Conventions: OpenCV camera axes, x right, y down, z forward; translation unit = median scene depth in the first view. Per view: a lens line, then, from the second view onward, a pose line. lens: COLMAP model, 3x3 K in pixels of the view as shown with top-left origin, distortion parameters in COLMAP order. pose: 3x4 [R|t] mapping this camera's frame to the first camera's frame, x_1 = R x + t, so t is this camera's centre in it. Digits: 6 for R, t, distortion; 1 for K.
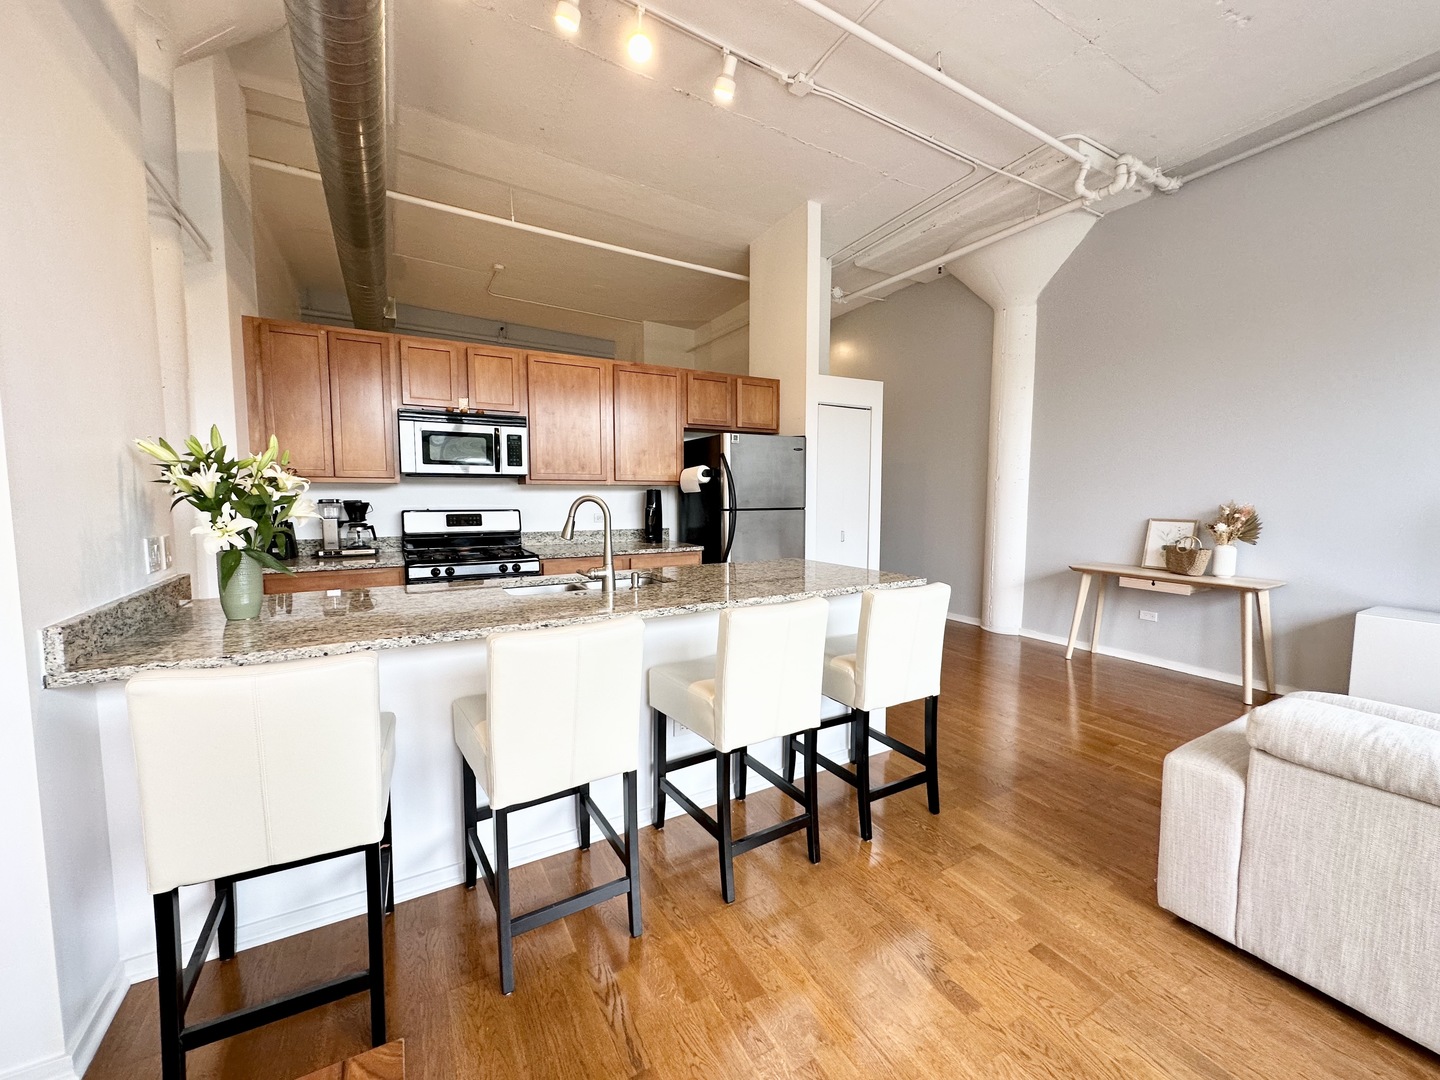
lens RADIAL K [[571.7, 0, 723.6], [0, 571.7, 549.1], [0, 0, 1]] dist [-0.000053, 0.000282]
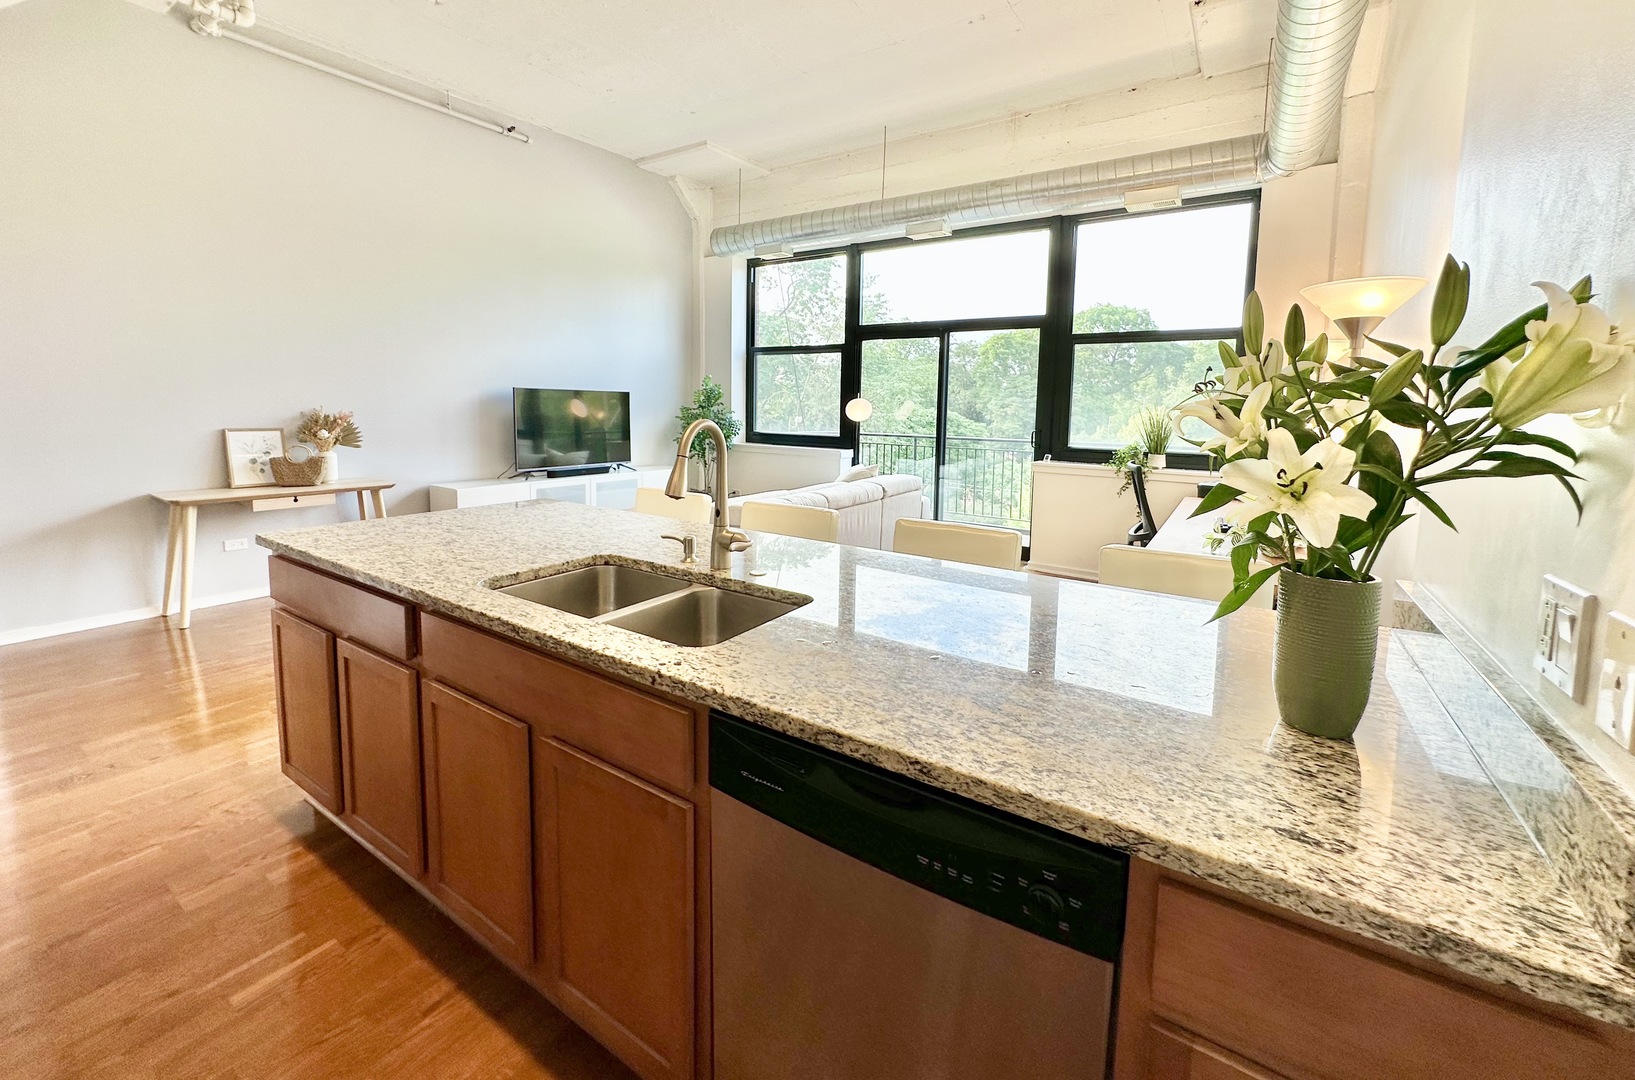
lens RADIAL K [[656.3, 0, 824.0], [0, 656.3, 475.5], [0, 0, 1]] dist [-0.000824, 0.000029]
pose [[-0.444567, -0.105522, 0.889509, -0.517223], [0.070663, 0.985811, 0.152263, -0.074008], [-0.892954, 0.130546, -0.430802, 0.682686]]
